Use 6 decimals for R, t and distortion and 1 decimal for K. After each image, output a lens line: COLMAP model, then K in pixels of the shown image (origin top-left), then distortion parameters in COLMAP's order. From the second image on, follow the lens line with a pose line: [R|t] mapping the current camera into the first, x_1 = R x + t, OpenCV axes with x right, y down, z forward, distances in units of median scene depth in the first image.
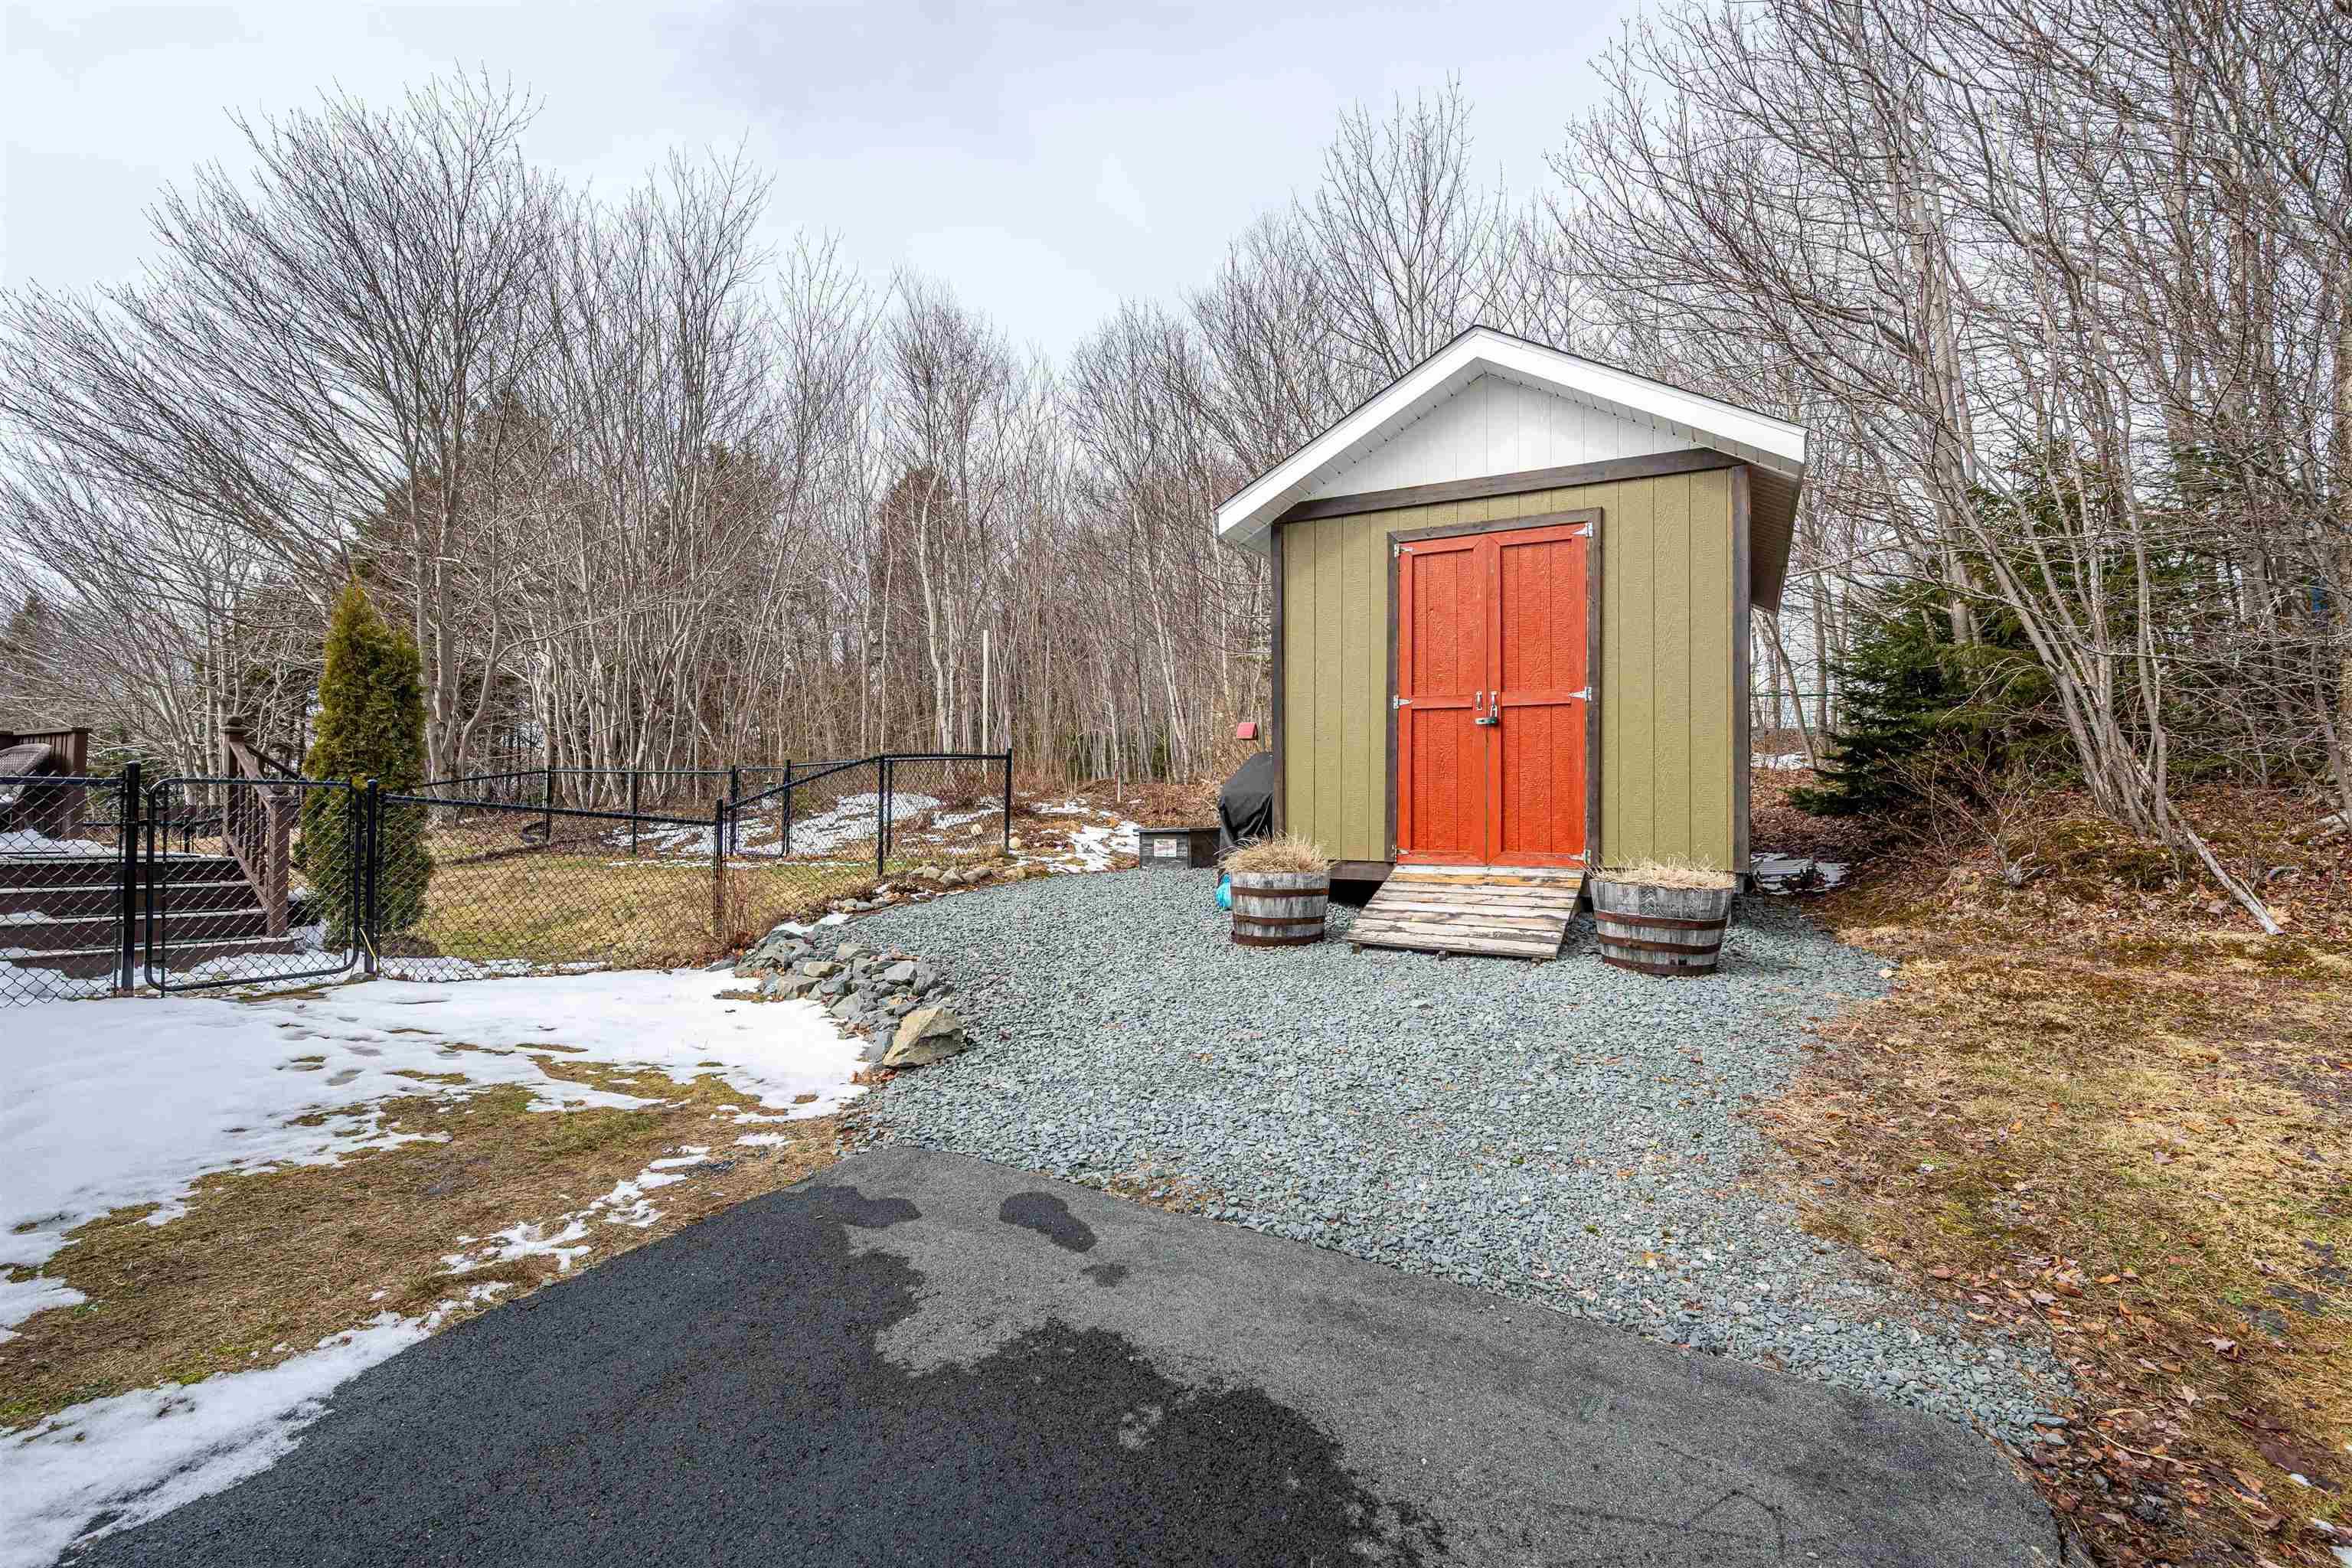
lens RADIAL K [[1138.9, 0, 1176.0], [0, 1138.9, 784.0], [0, 0, 1]] dist [-0.000215, 0.000041]
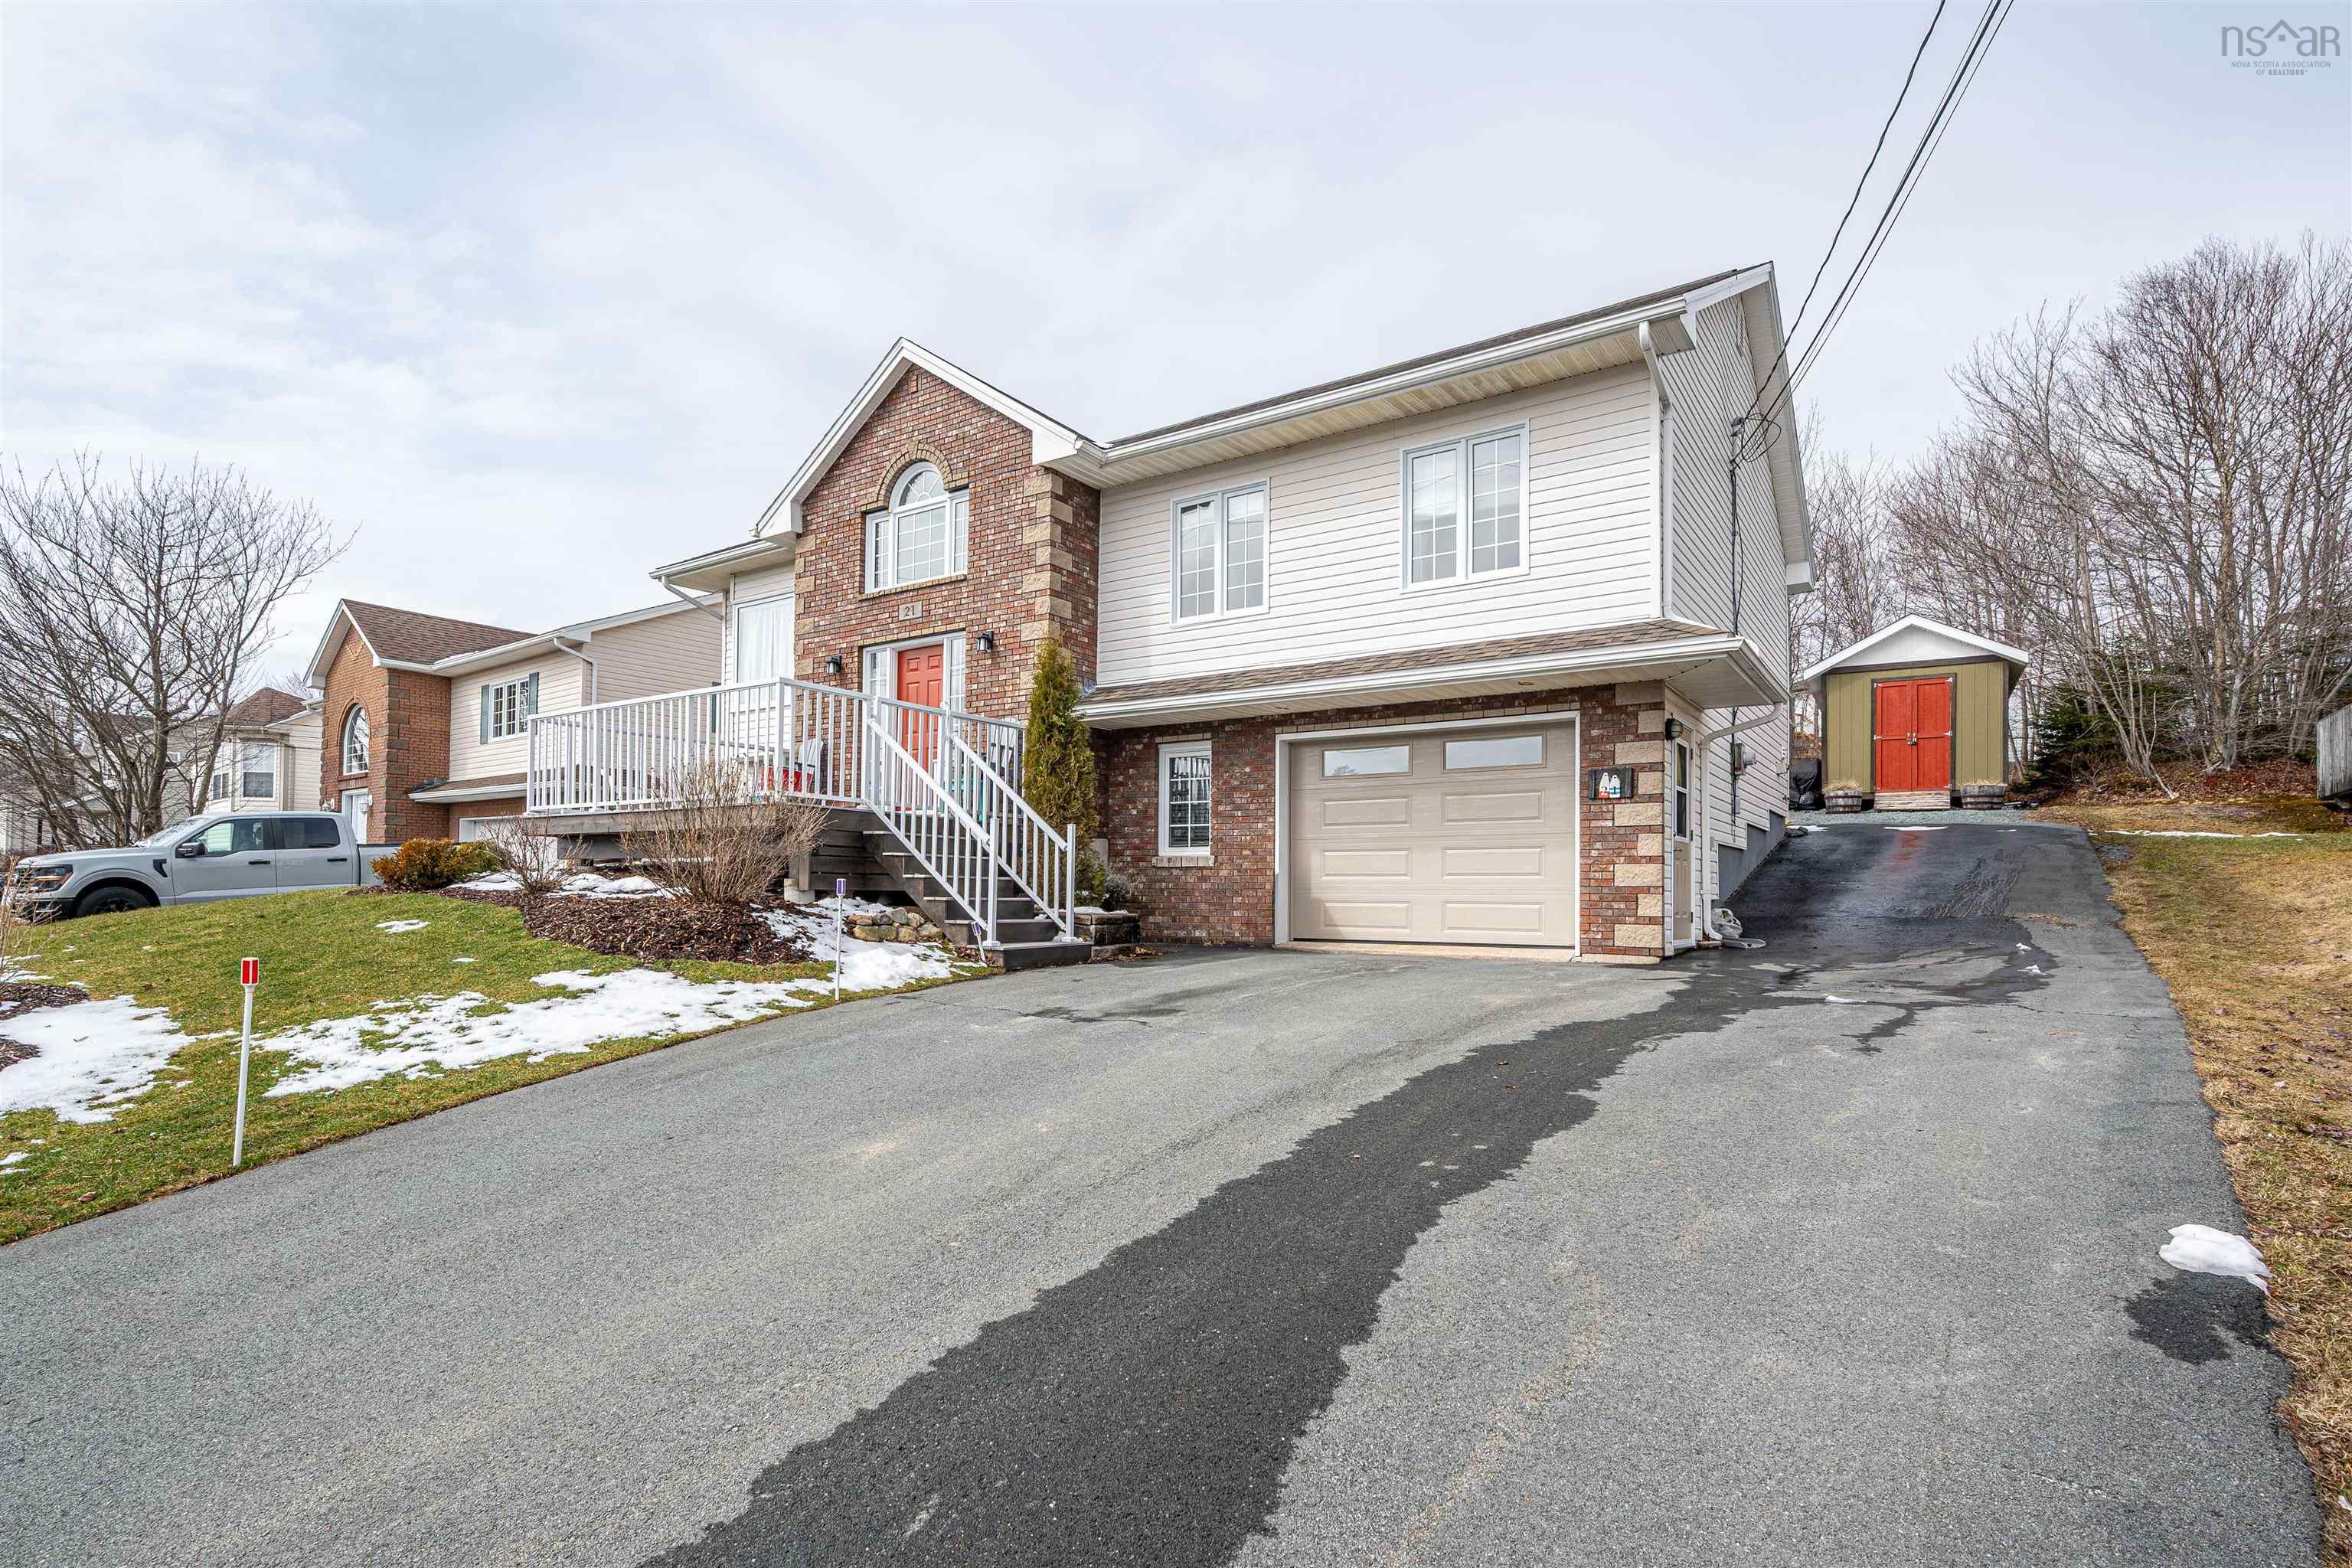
lens RADIAL K [[1180.6, 0, 1170.3], [0, 1180.6, 860.4], [0, 0, 1]] dist [0.001411, 0.000070]
pose [[0.995114, -0.003641, -0.098667, -1.343708], [0.004372, 0.999965, 0.007195, 0.218470], [0.098637, -0.007591, 0.995095, -2.252831]]
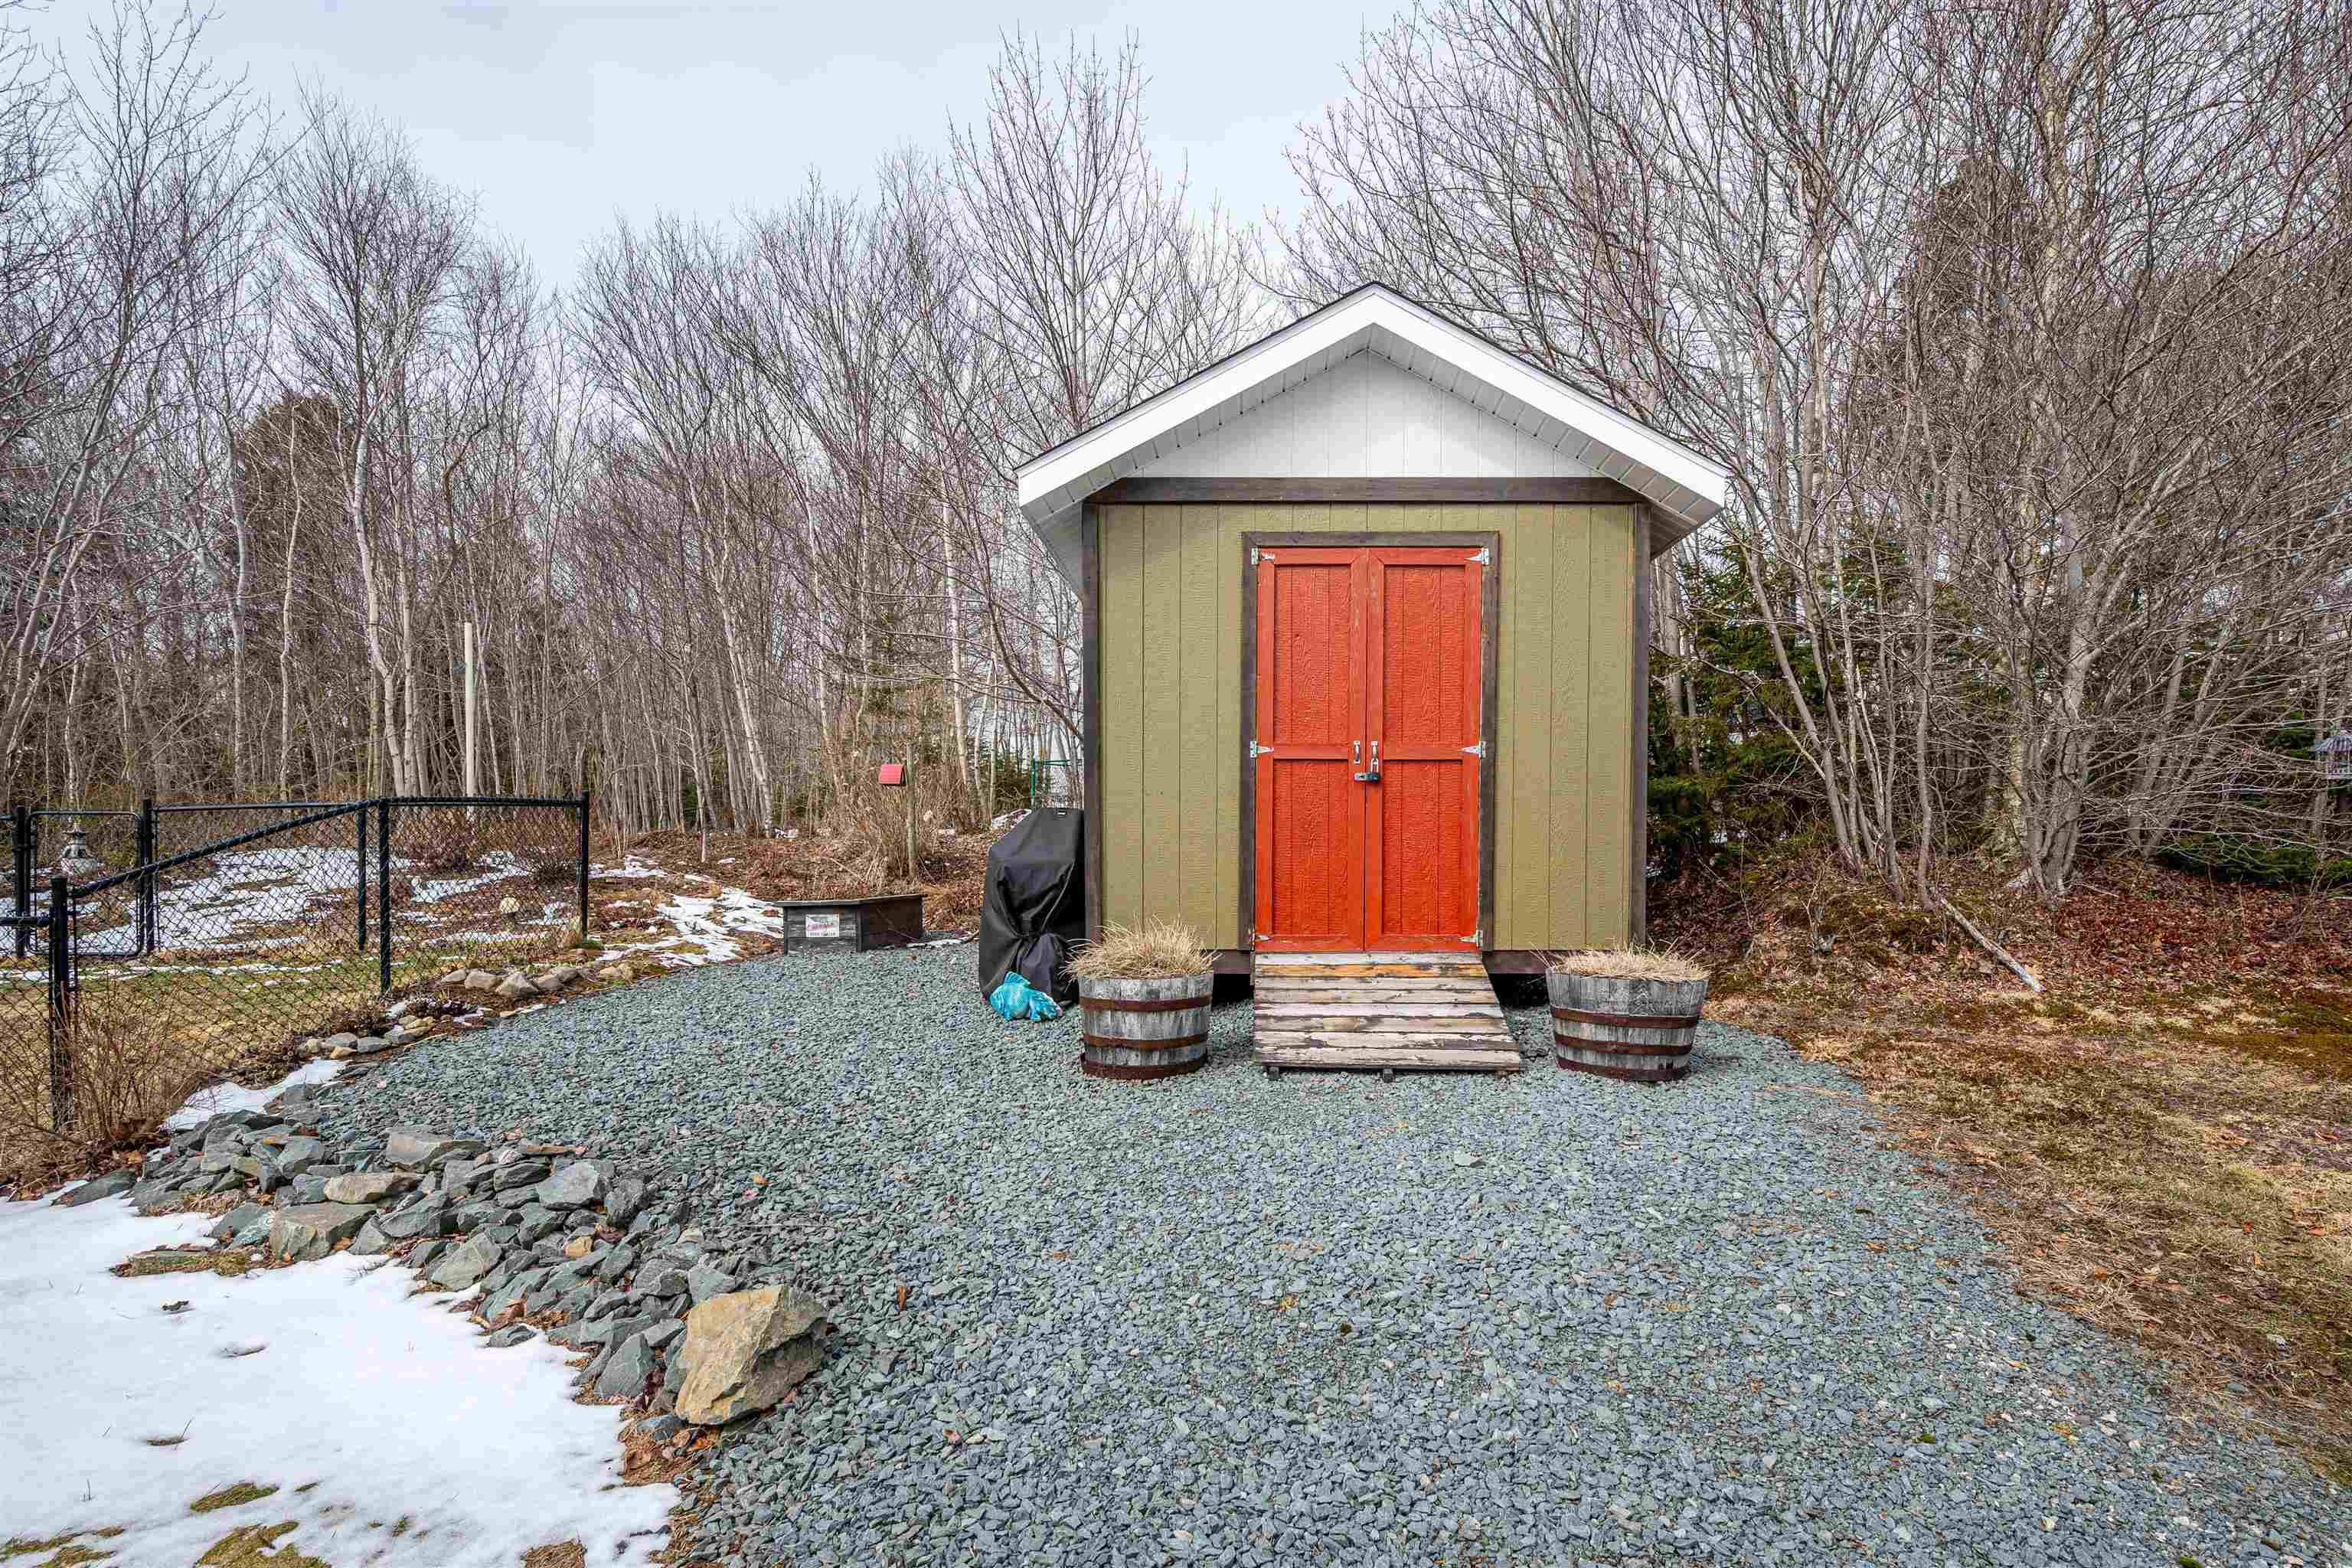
lens RADIAL K [[1128.8, 0, 1232.4], [0, 1128.8, 875.5], [0, 0, 1]] dist [-0.000893, -0.000807]
pose [[0.880672, -0.012645, 0.473558, -0.199719], [-0.006934, 0.999192, 0.039577, -0.015517], [-0.473676, -0.038138, 0.879873, 0.320995]]
